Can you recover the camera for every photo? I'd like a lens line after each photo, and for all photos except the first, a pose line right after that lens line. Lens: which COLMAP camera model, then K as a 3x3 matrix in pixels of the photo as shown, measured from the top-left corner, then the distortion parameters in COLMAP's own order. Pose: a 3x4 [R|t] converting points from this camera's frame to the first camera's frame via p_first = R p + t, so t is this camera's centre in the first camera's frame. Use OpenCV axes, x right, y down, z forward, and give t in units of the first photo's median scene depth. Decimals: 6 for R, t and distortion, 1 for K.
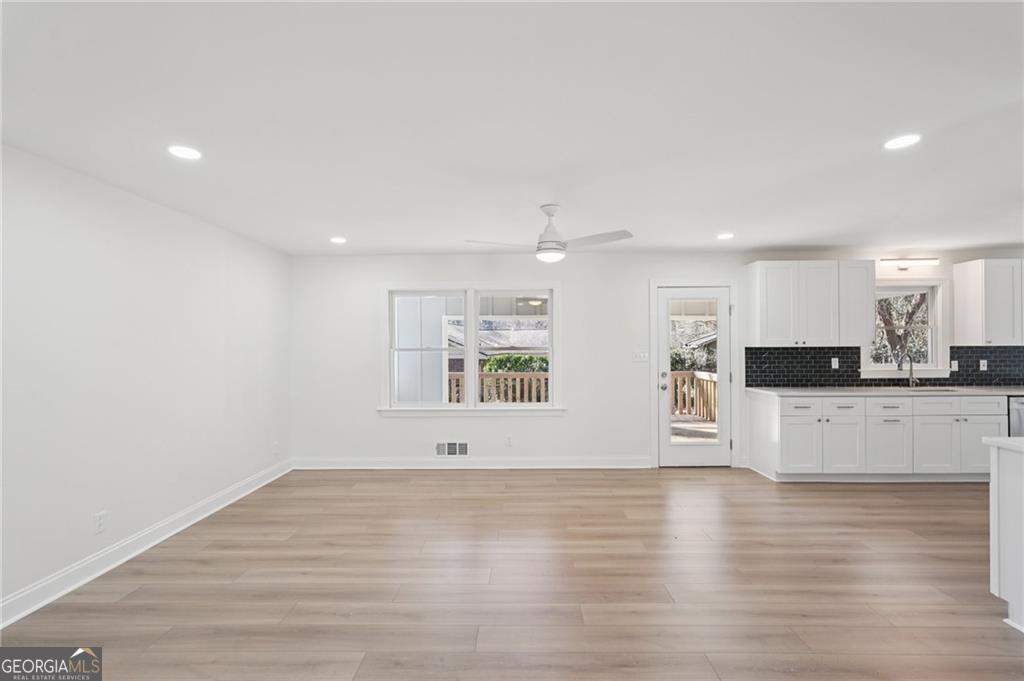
lens RADIAL K [[455.7, 0, 513.2], [0, 455.7, 343.5], [0, 0, 1]] dist [-0.015116, 0.010109]
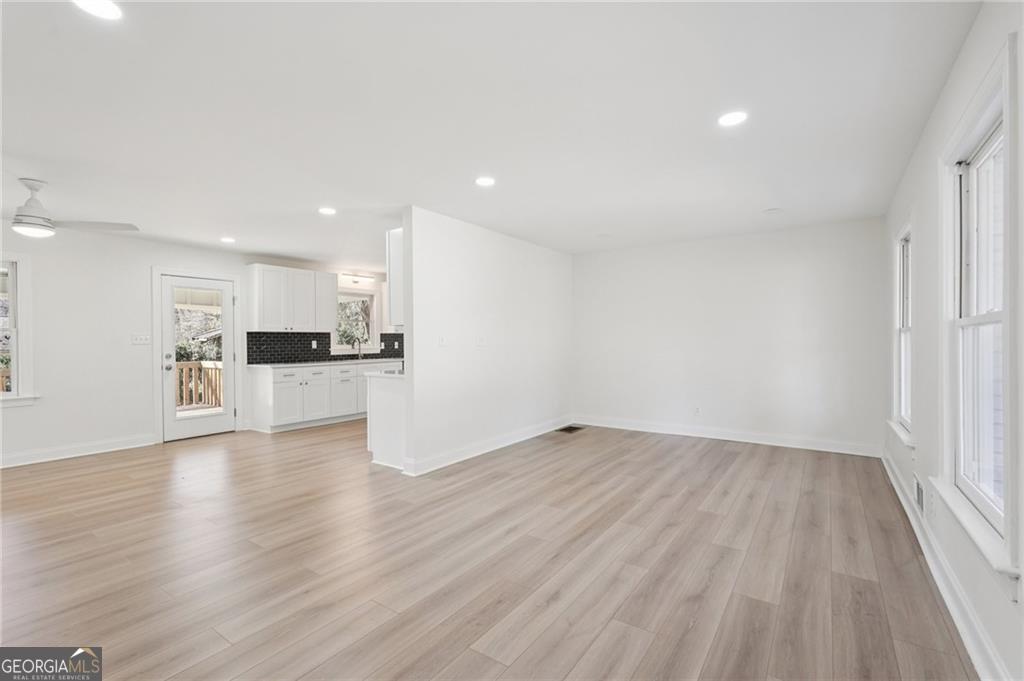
lens RADIAL K [[455.7, 0, 513.2], [0, 455.7, 343.5], [0, 0, 1]] dist [-0.015116, 0.010109]
pose [[0.559440, -0.003682, 0.828862, -0.105317], [-0.000101, 0.999990, 0.004511, 0.034052], [-0.828871, -0.002607, 0.559434, -0.287208]]
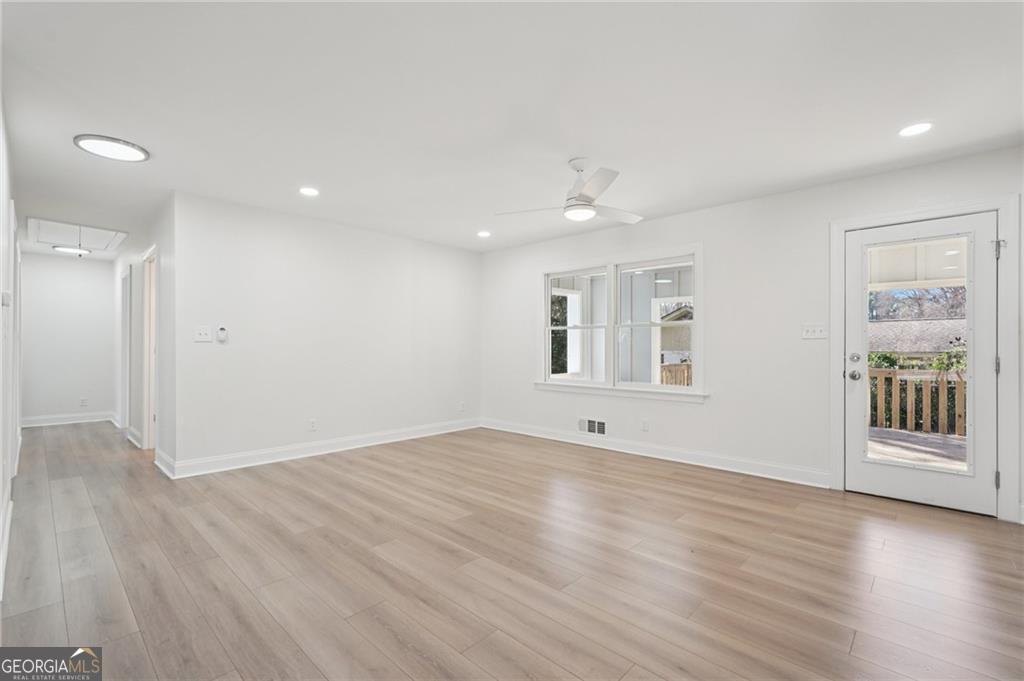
lens RADIAL K [[455.2, 0, 510.8], [0, 455.2, 349.0], [0, 0, 1]] dist [-0.002173, 0.000260]
pose [[0.736656, 0.012047, -0.676160, 0.414764], [-0.004787, 0.999909, 0.012600, 0.050443], [0.676250, -0.006045, 0.736647, 0.147866]]
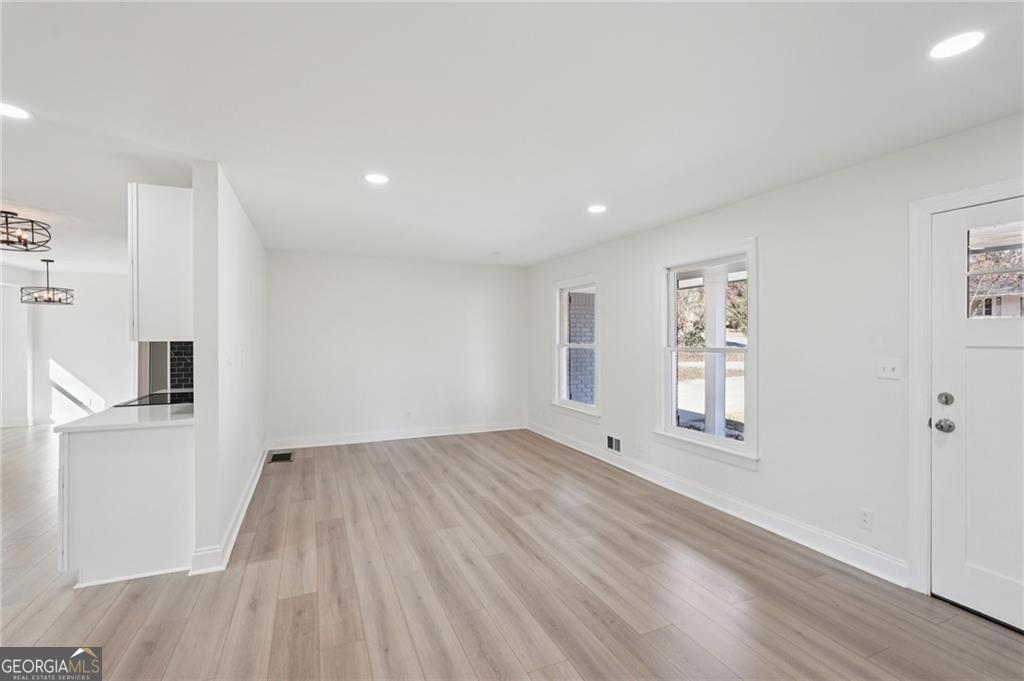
lens RADIAL K [[457.5, 0, 512.8], [0, 457.5, 333.7], [0, 0, 1]] dist [-0.002792, 0.001294]
pose [[-0.413779, 0.011843, 0.910300, -0.171520], [-0.003272, 0.999890, -0.014496, 0.001505], [-0.910371, -0.008977, -0.413695, 0.221202]]
